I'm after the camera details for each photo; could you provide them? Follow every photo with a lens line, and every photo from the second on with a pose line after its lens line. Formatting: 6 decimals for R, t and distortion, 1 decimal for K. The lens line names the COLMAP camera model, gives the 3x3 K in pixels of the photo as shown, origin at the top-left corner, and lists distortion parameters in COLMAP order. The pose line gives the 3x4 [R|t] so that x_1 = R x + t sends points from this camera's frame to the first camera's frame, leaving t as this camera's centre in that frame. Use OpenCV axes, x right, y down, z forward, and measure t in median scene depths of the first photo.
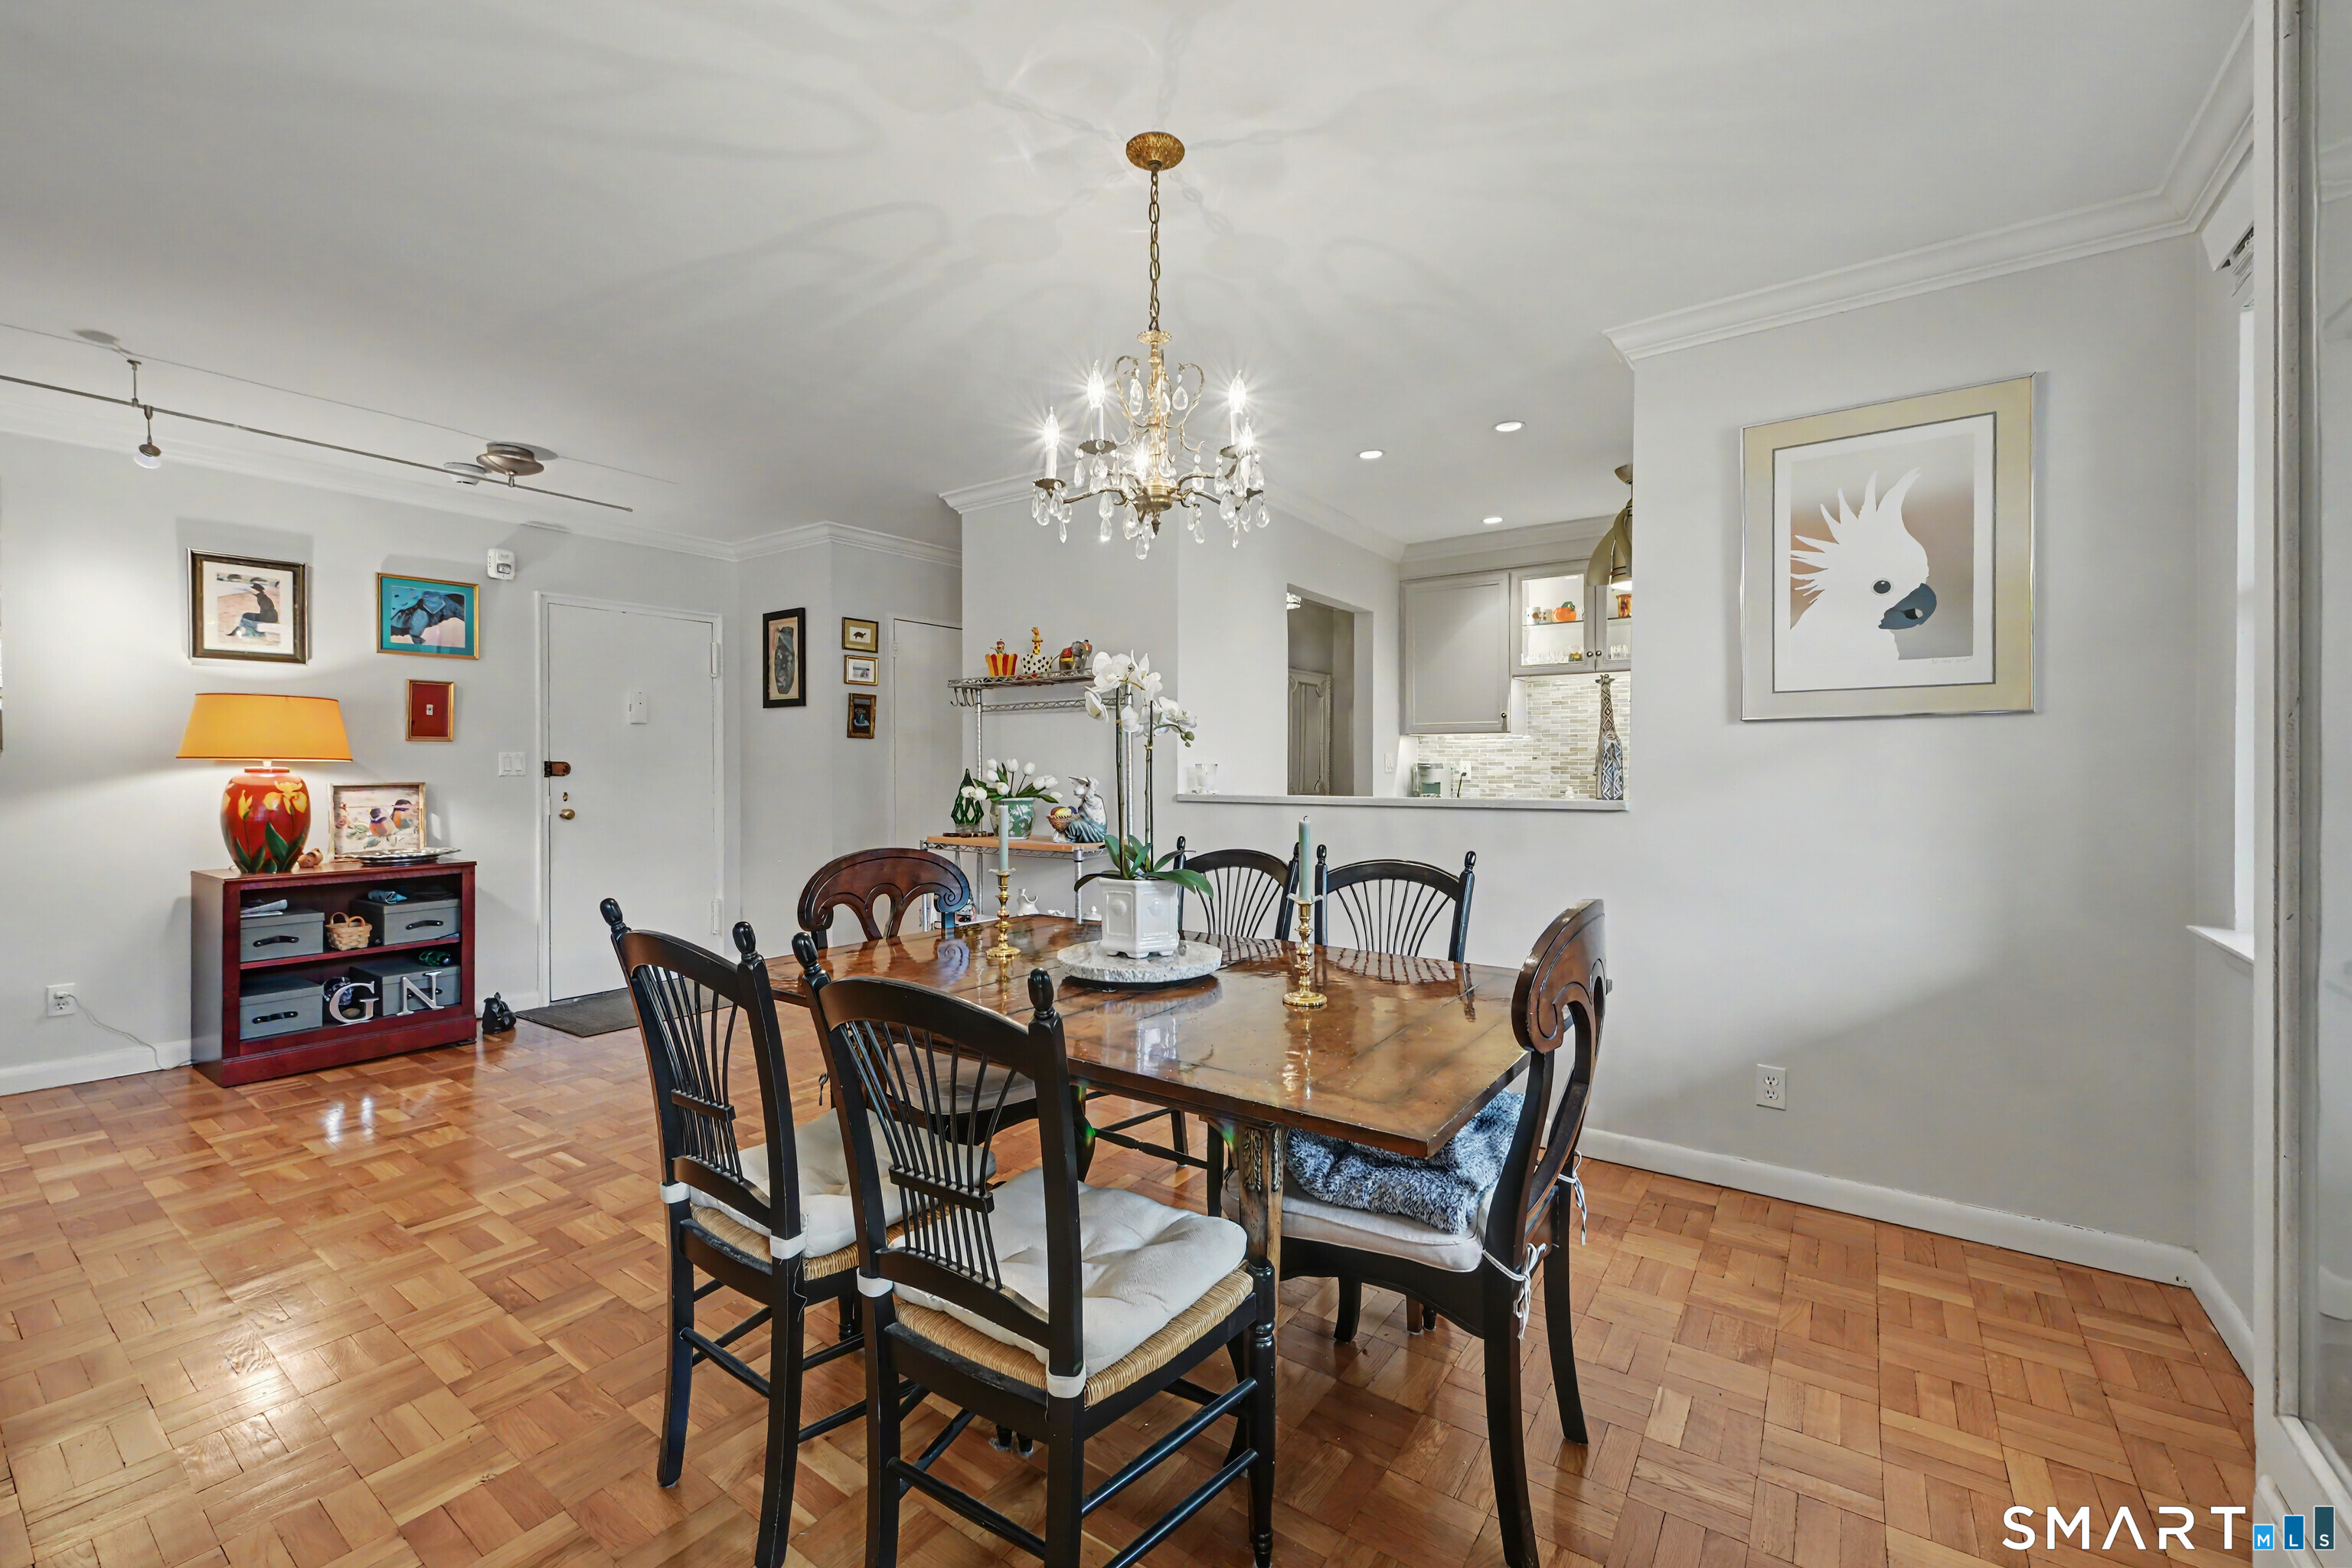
lens RADIAL K [[975.9, 0, 1162.3], [0, 975.9, 773.4], [0, 0, 1]] dist [-0.001809, 0.000417]
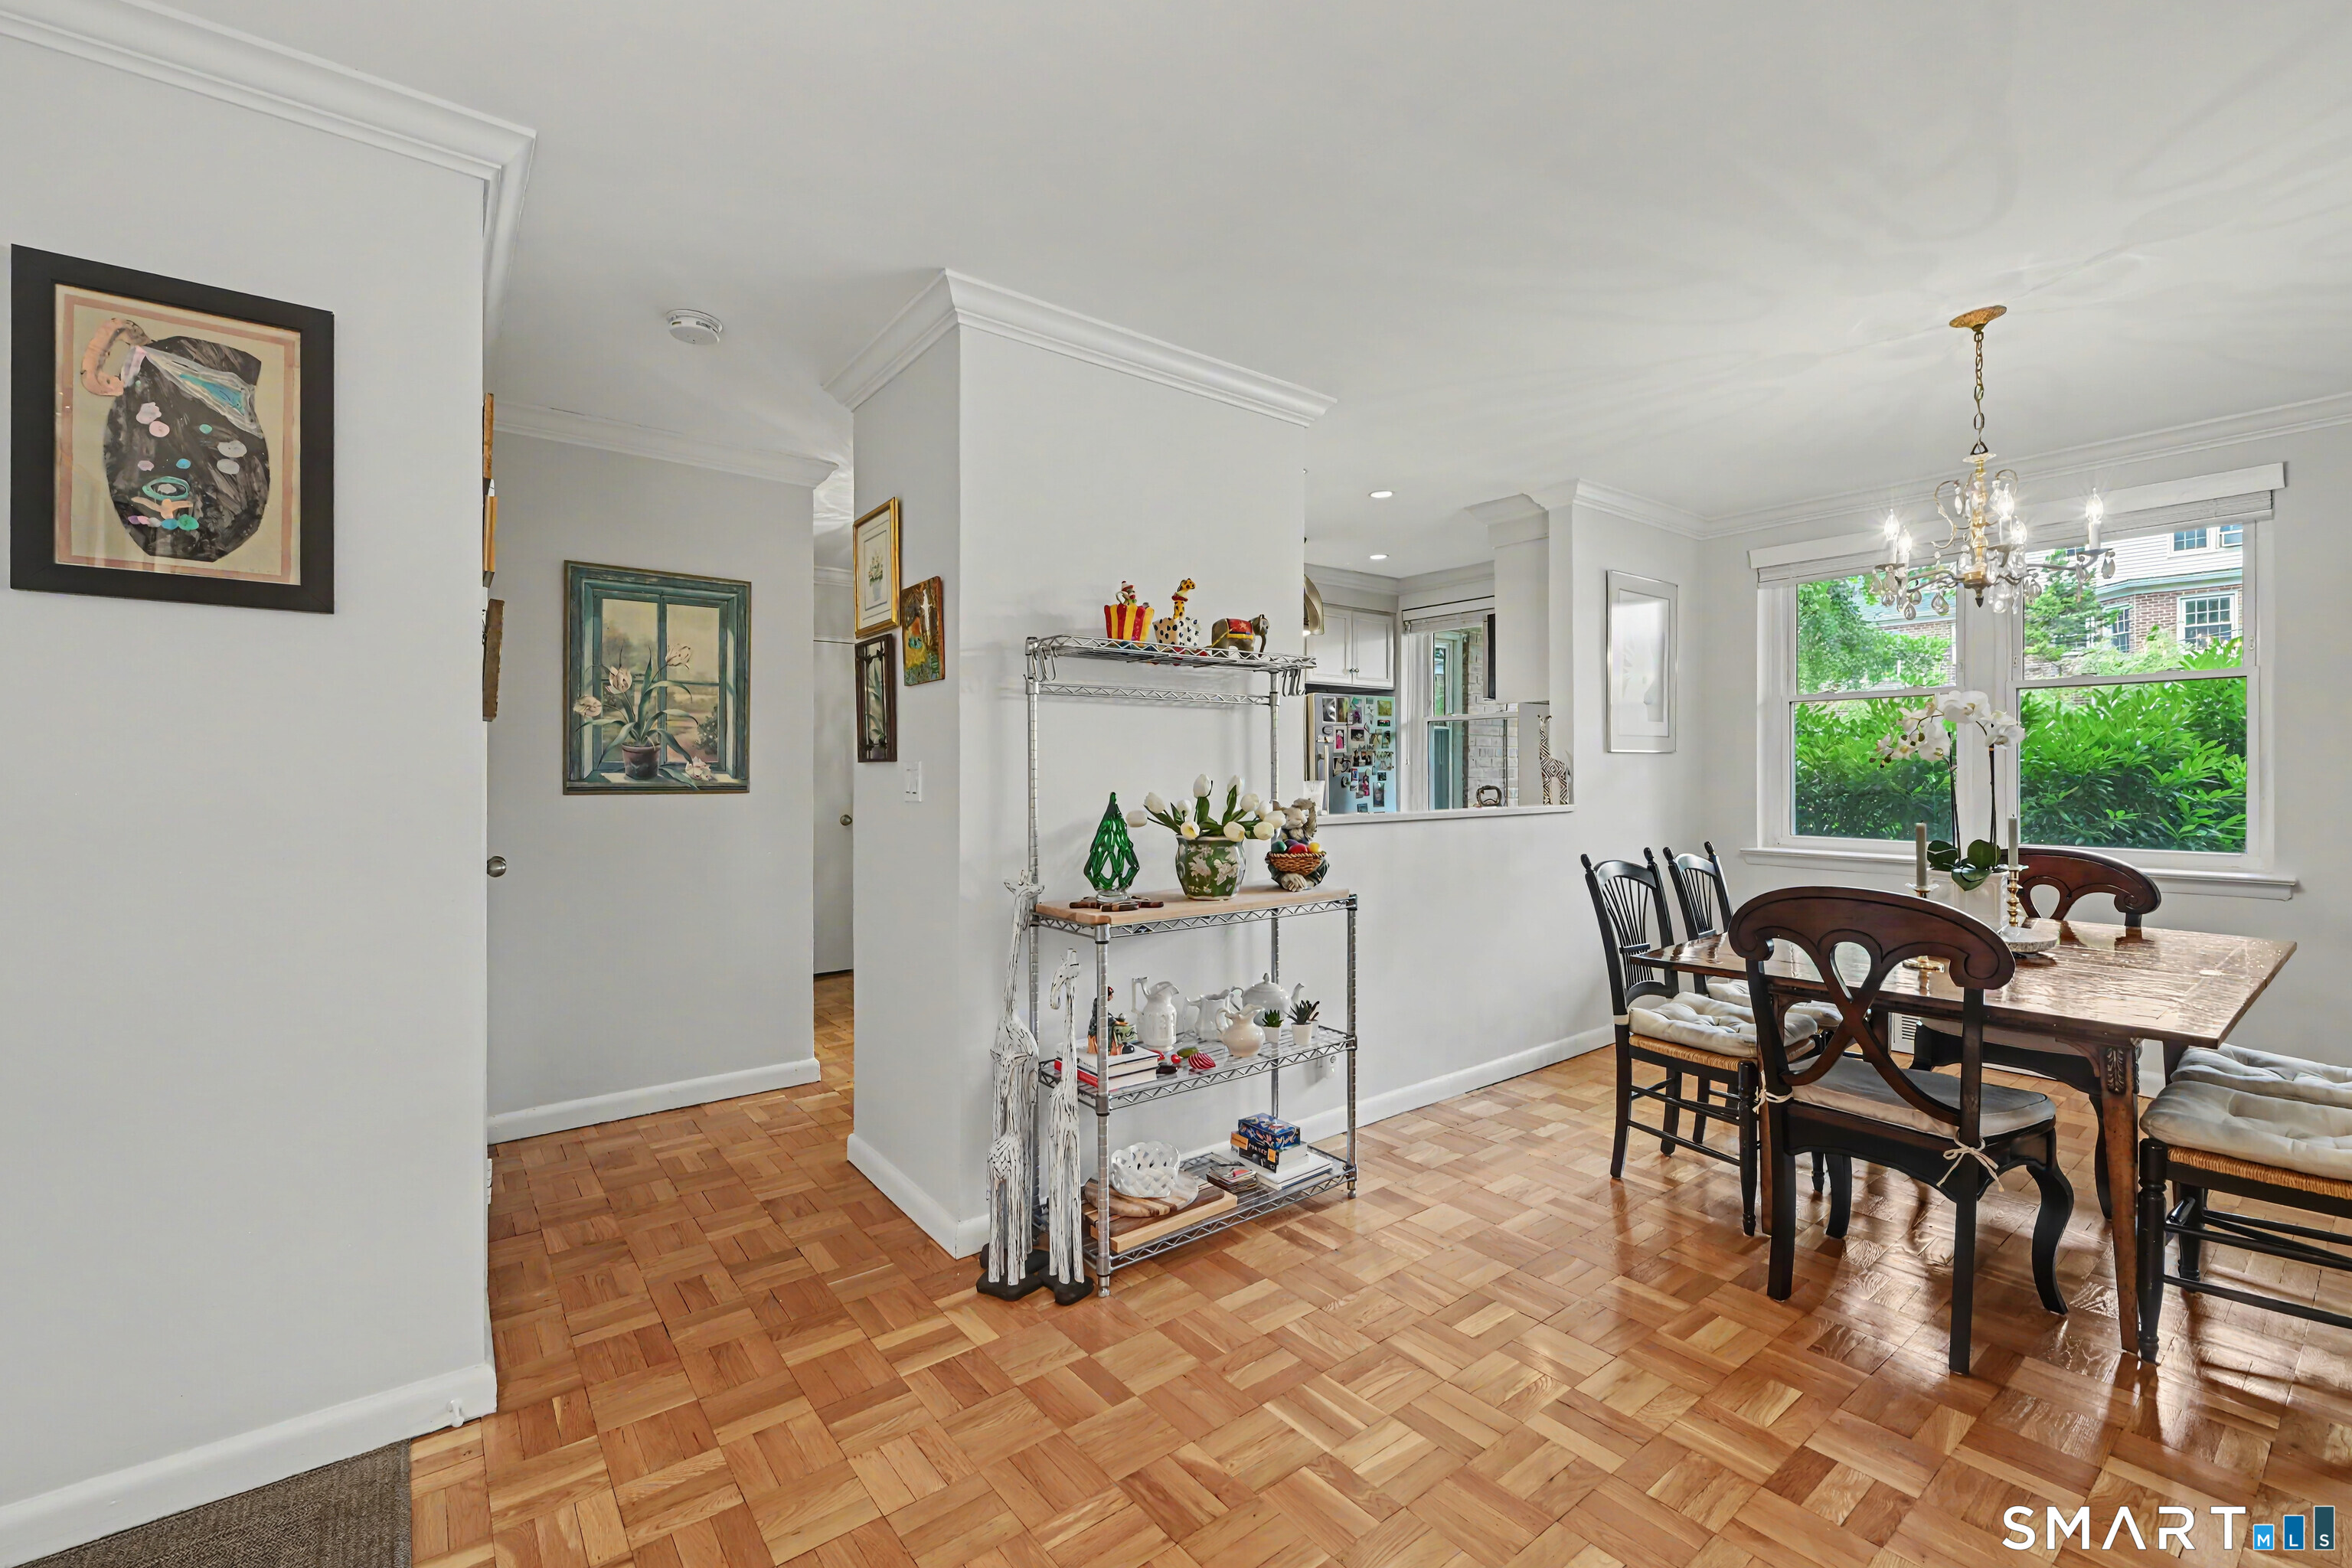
lens RADIAL K [[975.9, 0, 1166.8], [0, 975.9, 775.7], [0, 0, 1]] dist [-0.001809, 0.000417]
pose [[0.289347, -0.002217, 0.957222, -0.785403], [0.009464, 0.999955, -0.000545, -0.014468], [-0.957177, 0.009217, 0.289355, 0.831118]]
